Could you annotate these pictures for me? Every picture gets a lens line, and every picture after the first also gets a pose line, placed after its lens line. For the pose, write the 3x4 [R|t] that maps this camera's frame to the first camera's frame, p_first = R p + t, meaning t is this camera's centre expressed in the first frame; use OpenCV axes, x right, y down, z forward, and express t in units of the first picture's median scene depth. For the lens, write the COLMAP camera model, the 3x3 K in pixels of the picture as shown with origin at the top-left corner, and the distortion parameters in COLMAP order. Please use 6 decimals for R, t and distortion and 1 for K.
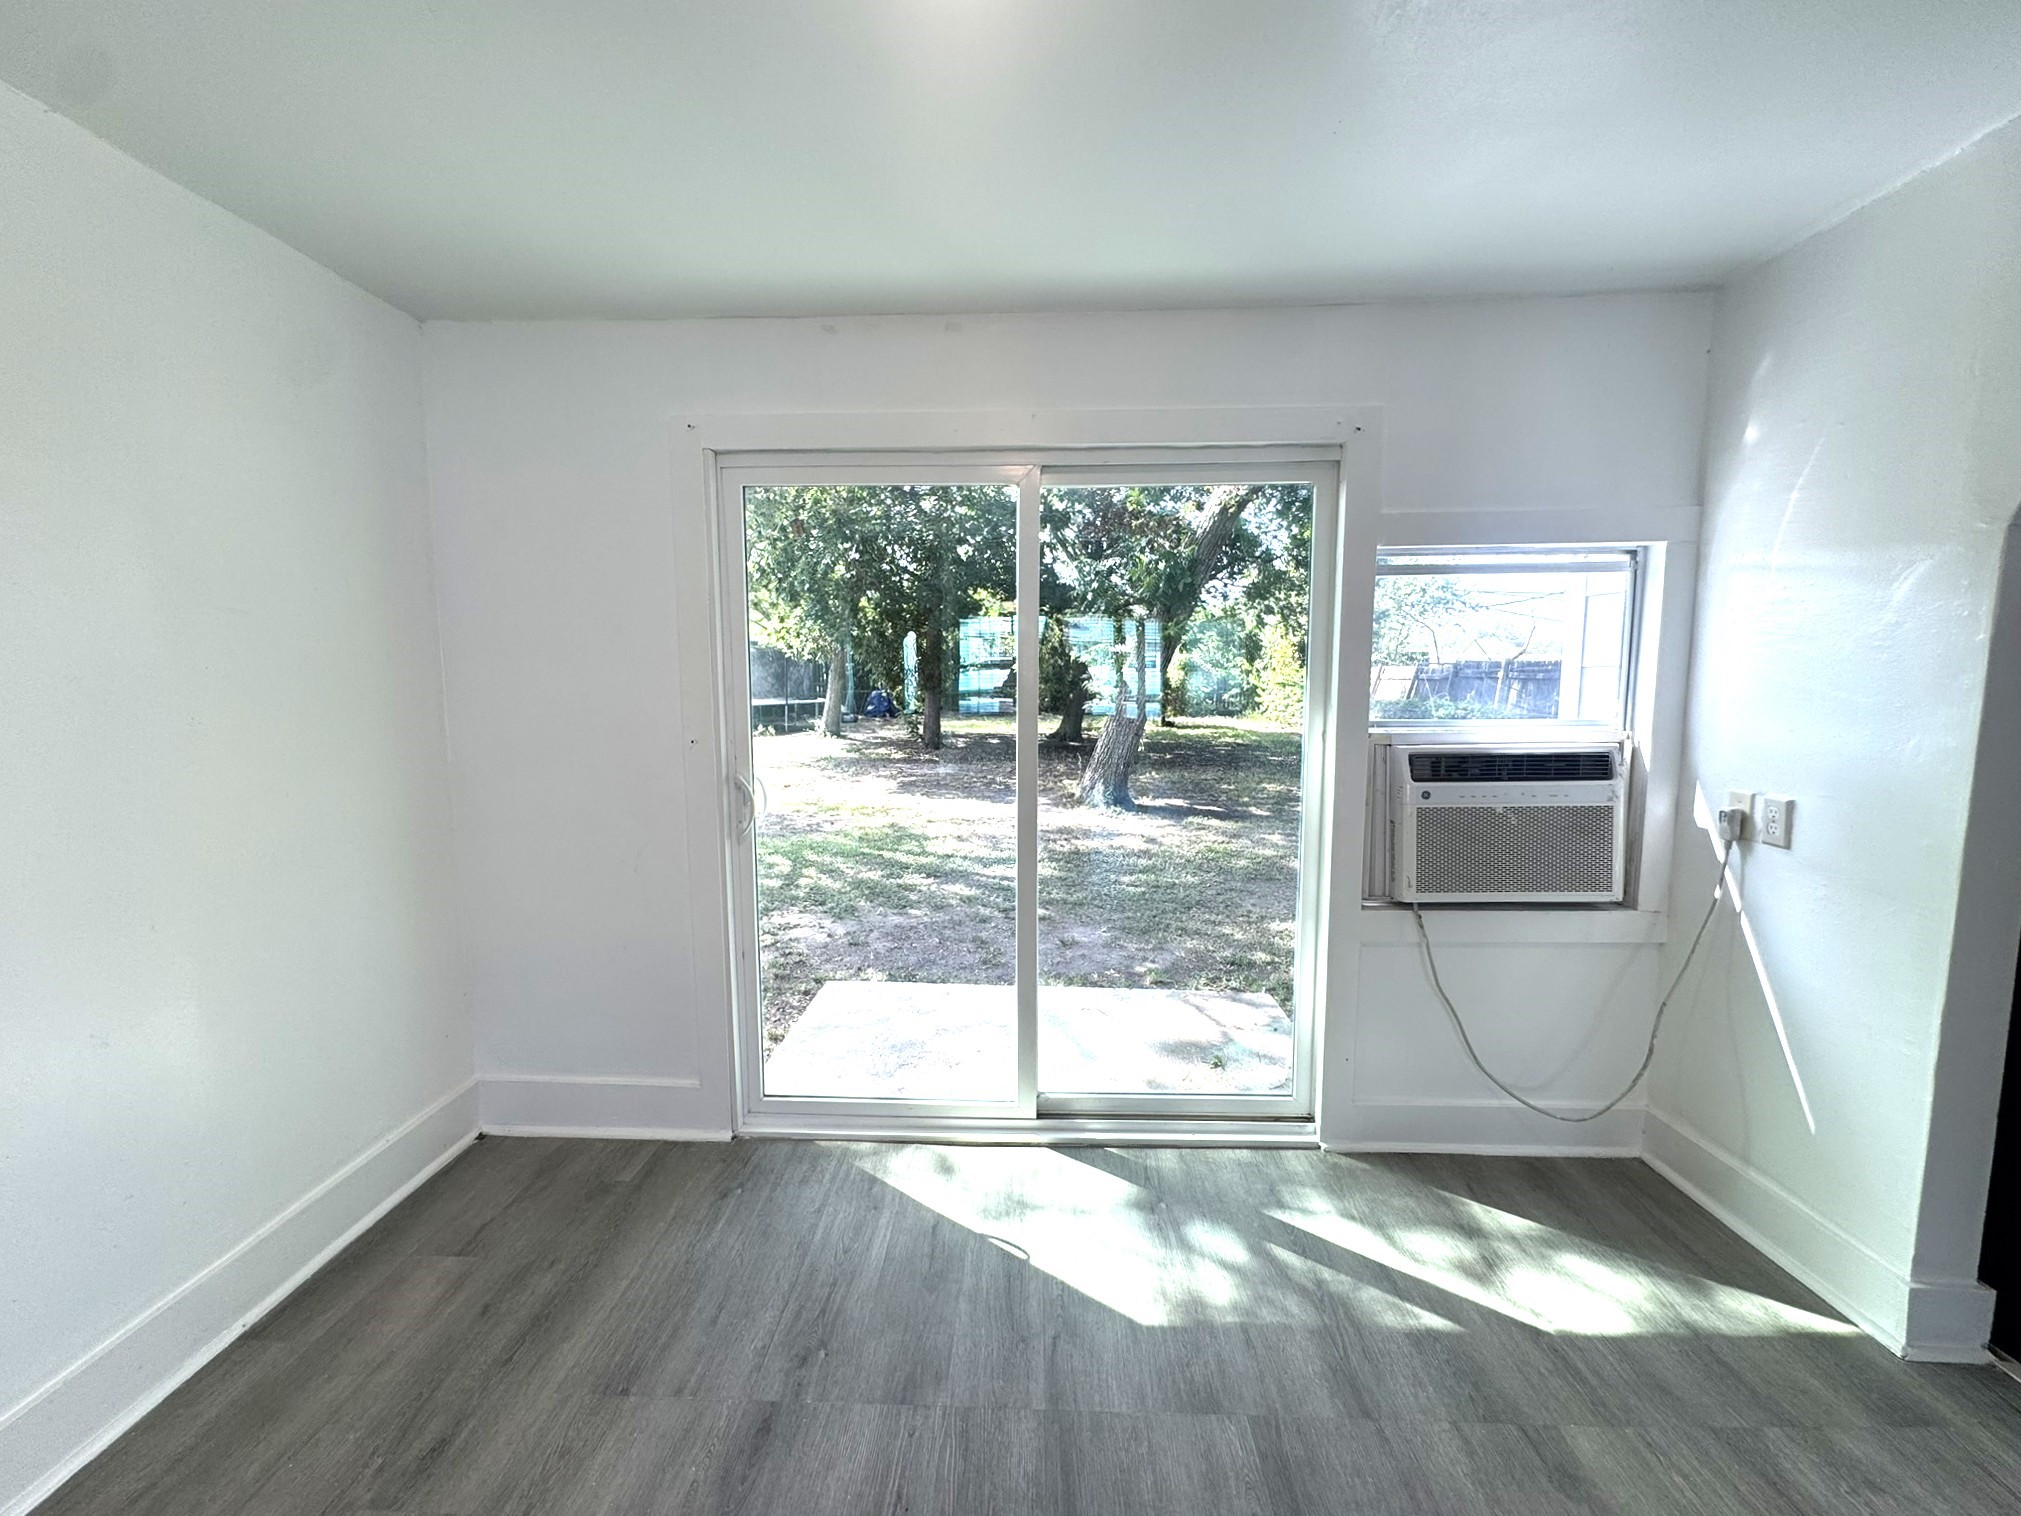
lens RADIAL K [[823.3, 0, 1000.2], [0, 823.3, 759.7], [0, 0, 1]] dist [-0.000860, -0.000245]
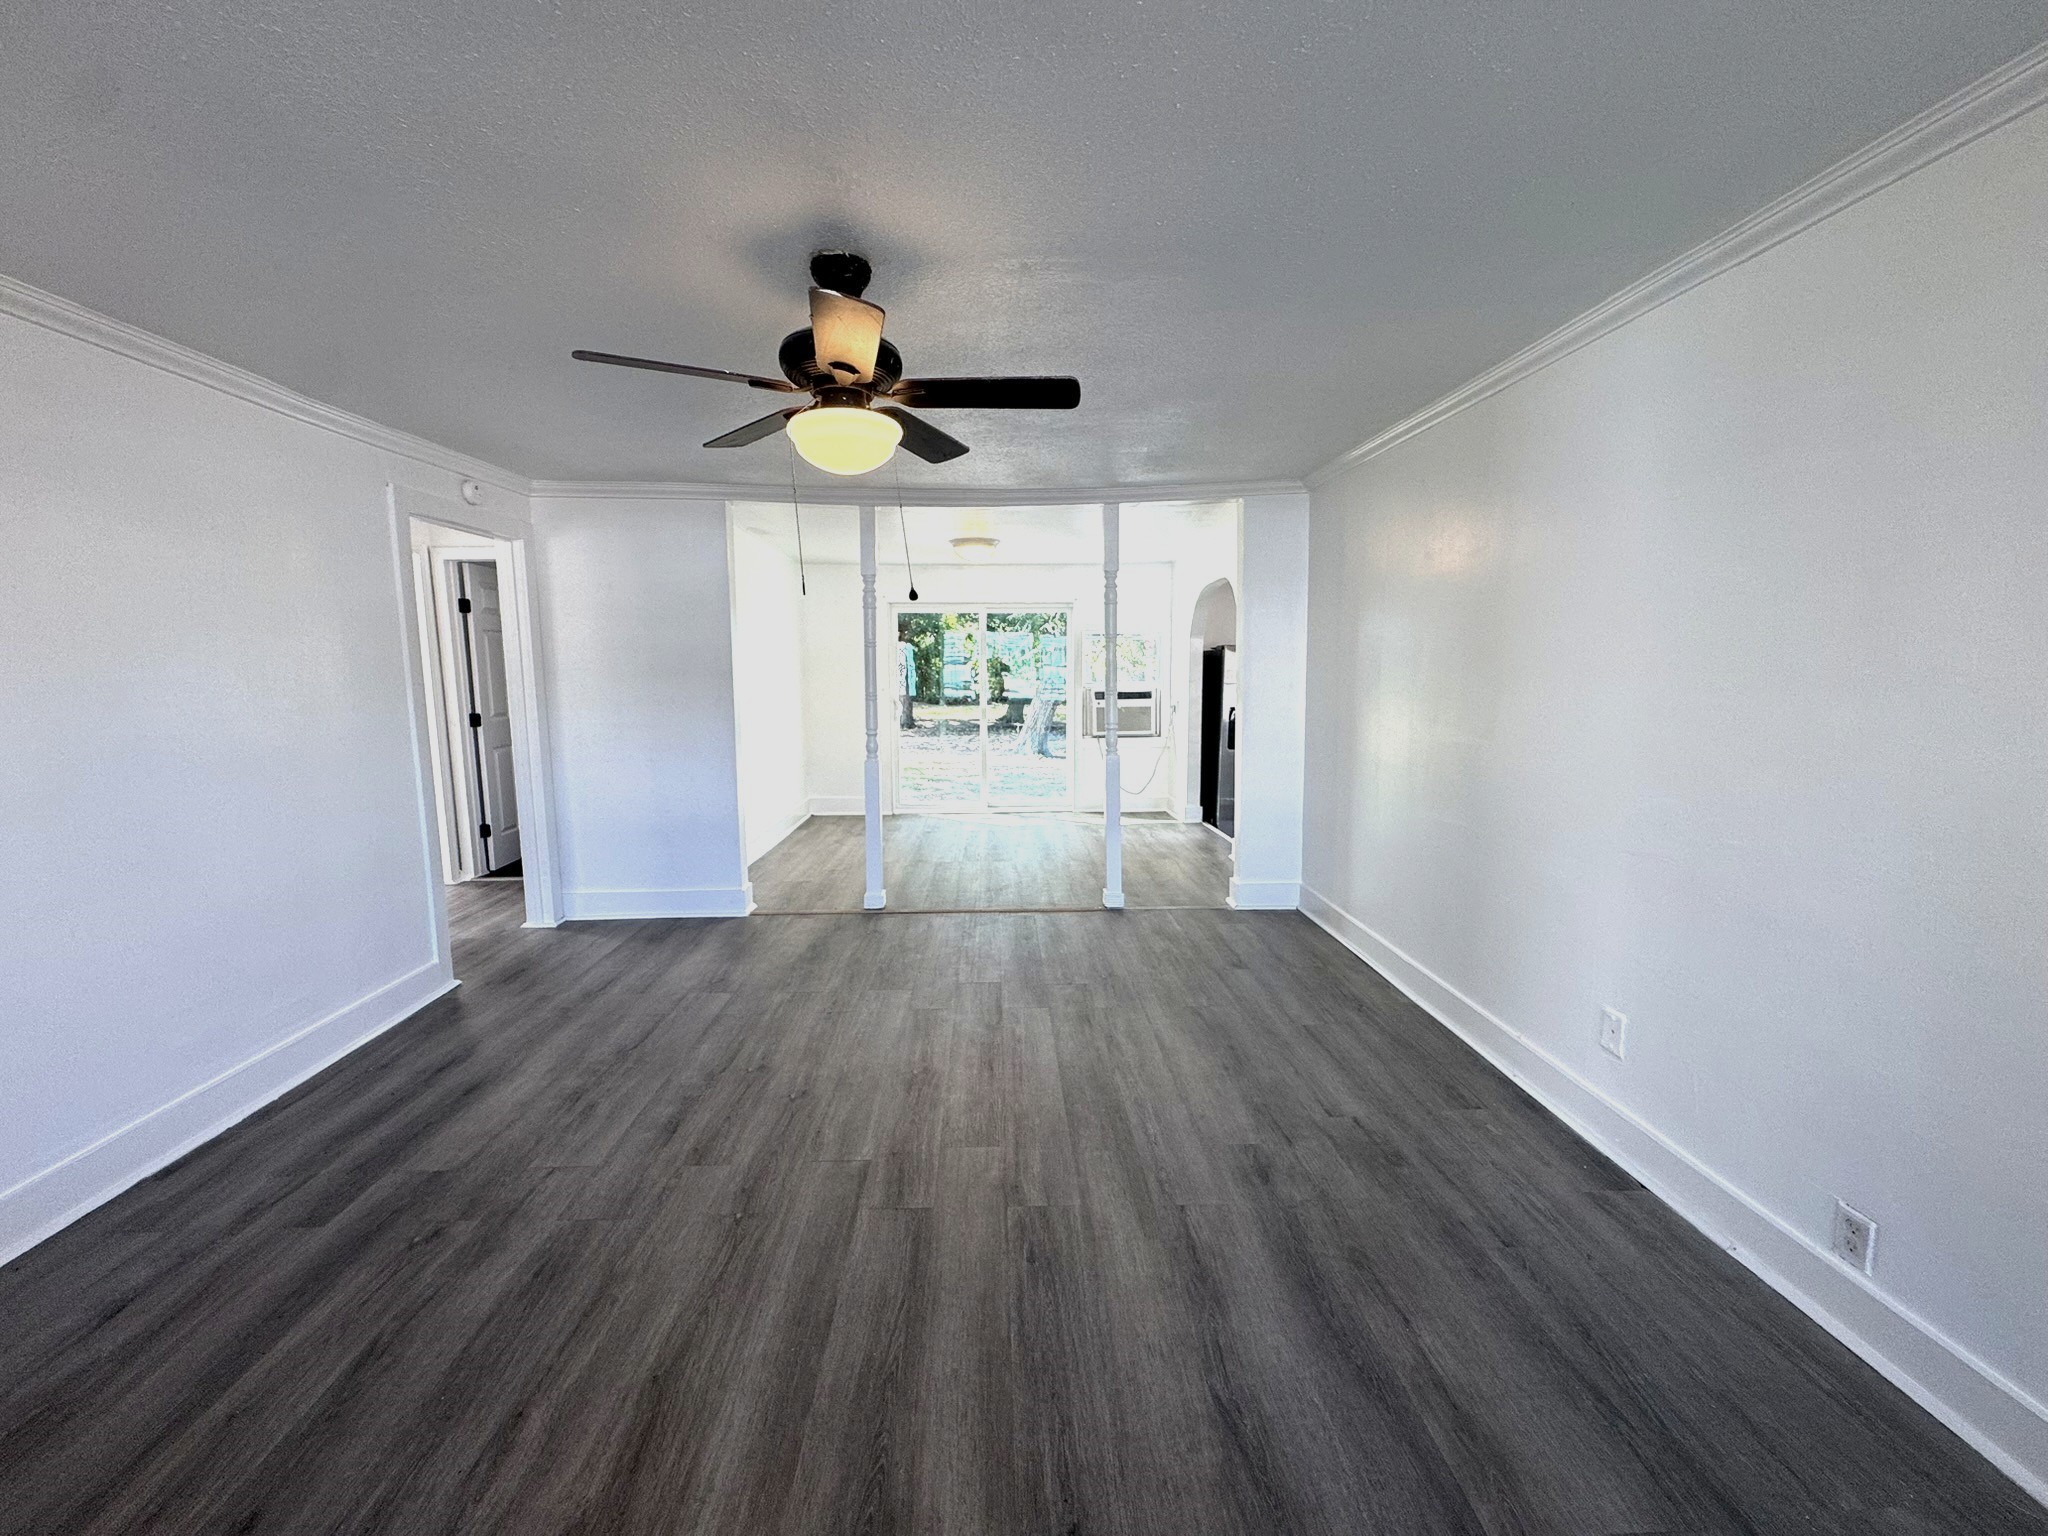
lens RADIAL K [[816.3, 0, 1023.1], [0, 816.3, 762.5], [0, 0, 1]] dist [-0.004262, 0.000614]
pose [[0.996312, -0.012015, 0.084955, -0.009840], [0.011373, 0.999903, 0.008040, 0.027839], [-0.085043, -0.007044, 0.996352, -0.255893]]
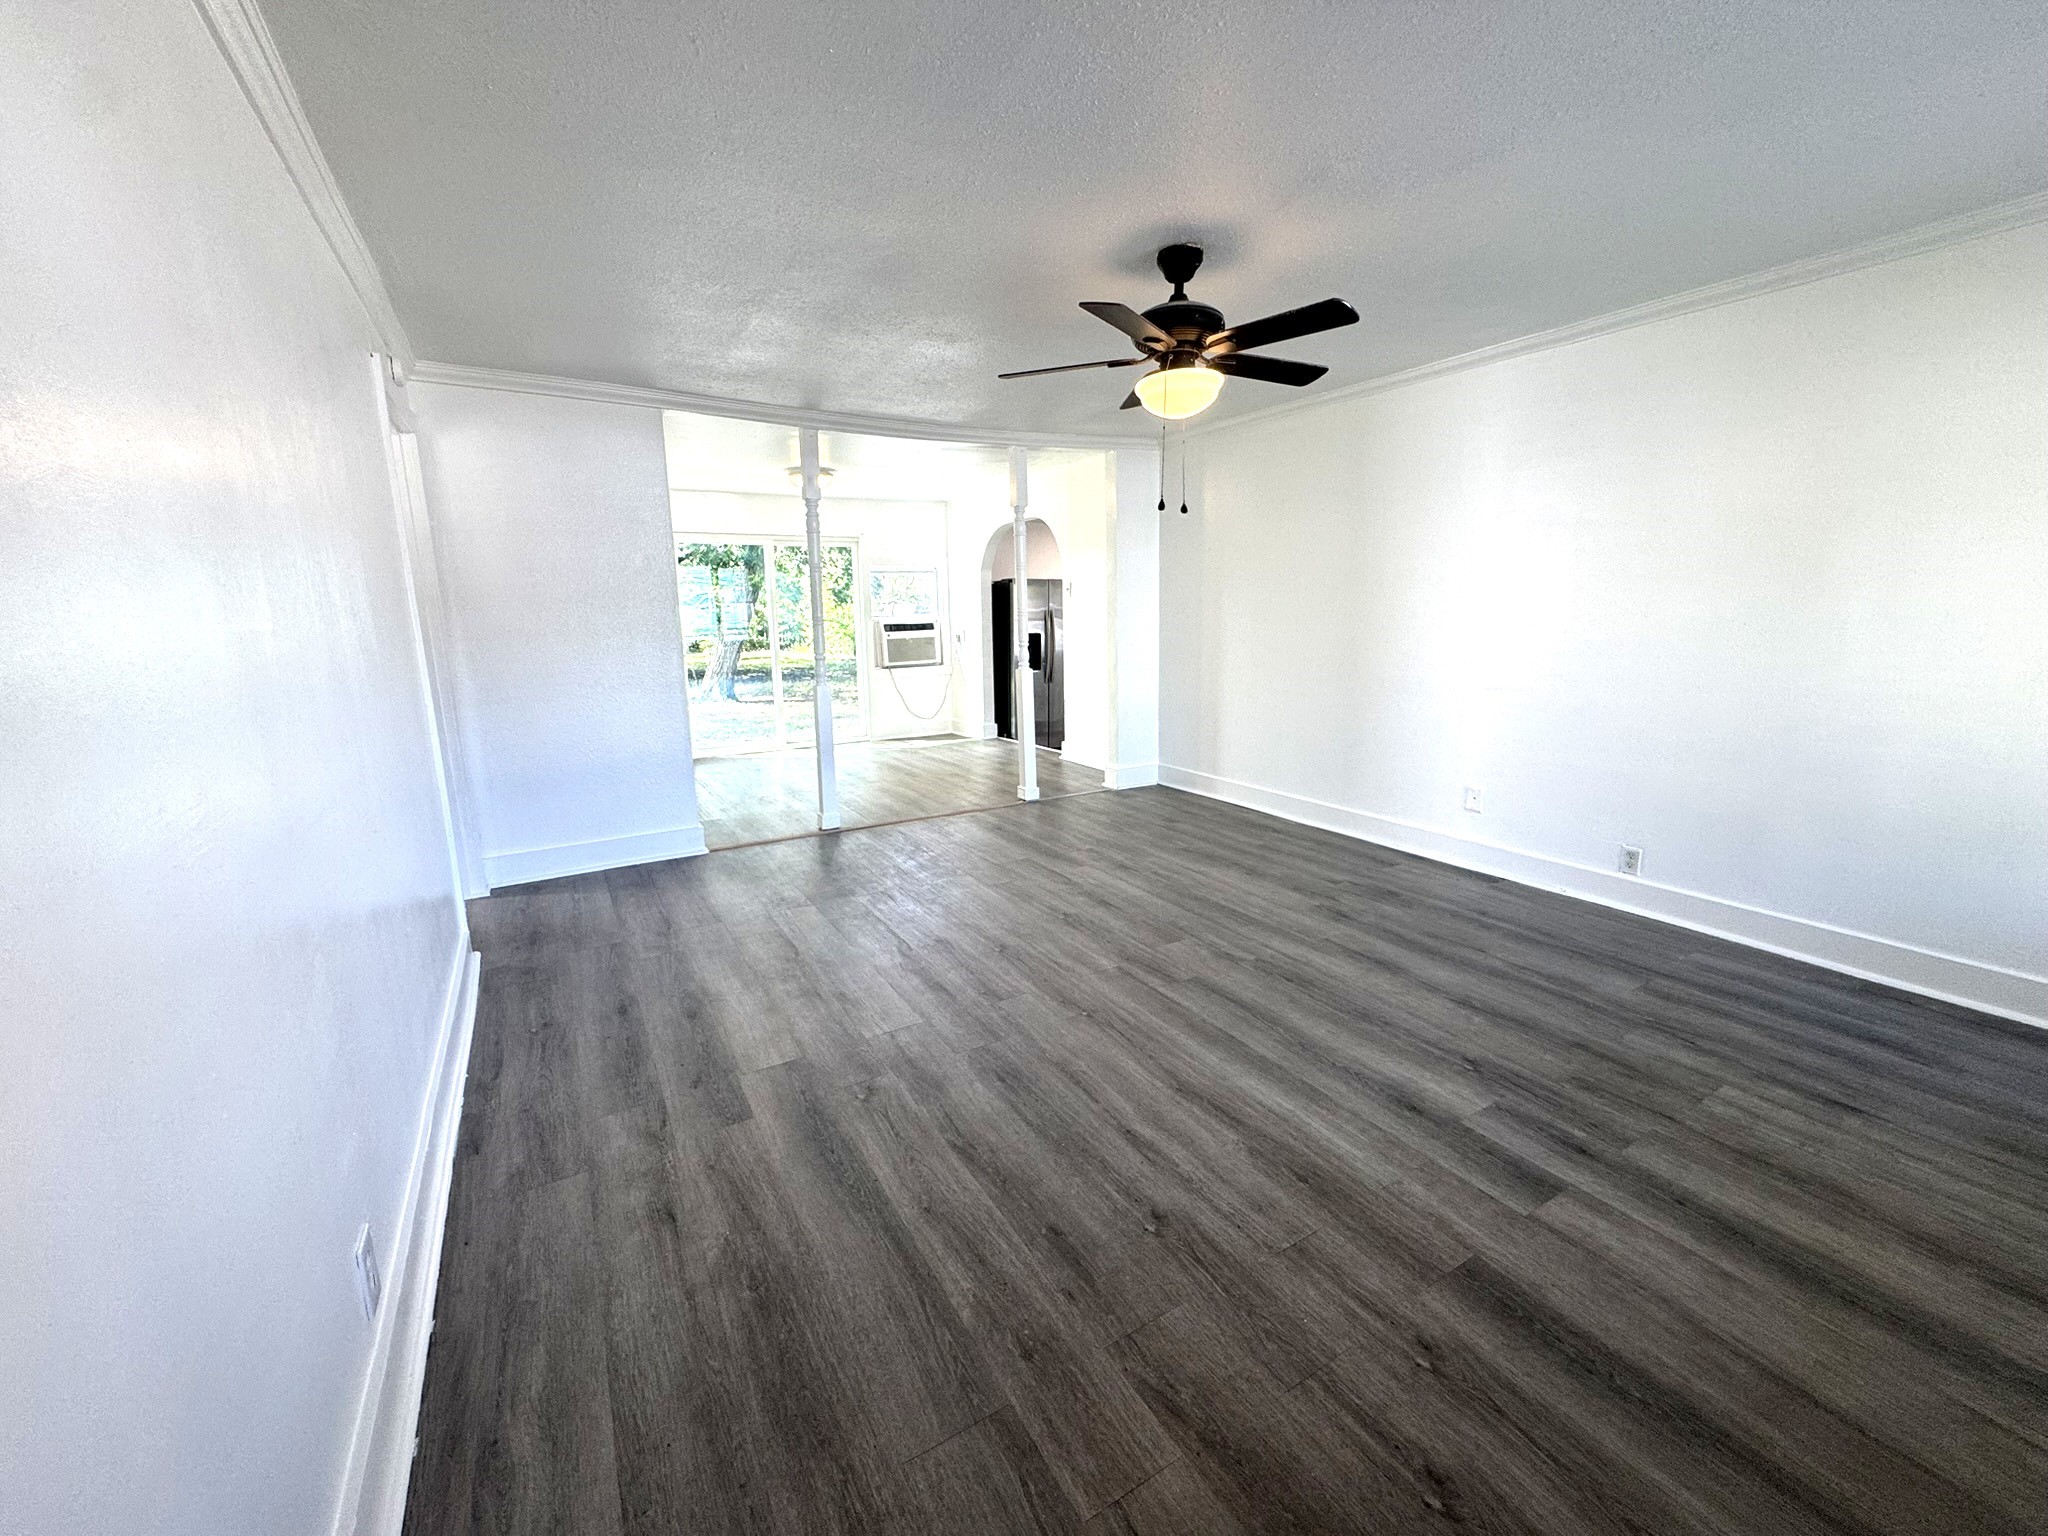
lens RADIAL K [[813.4, 0, 1024.0], [0, 813.4, 768.0], [0, 0, 1]] dist [0.001702, 0.000211]
pose [[0.835231, -0.117382, 0.537224, -0.105032], [0.074226, 0.992076, 0.101366, 0.032612], [-0.544866, -0.044788, 0.837326, -0.252359]]
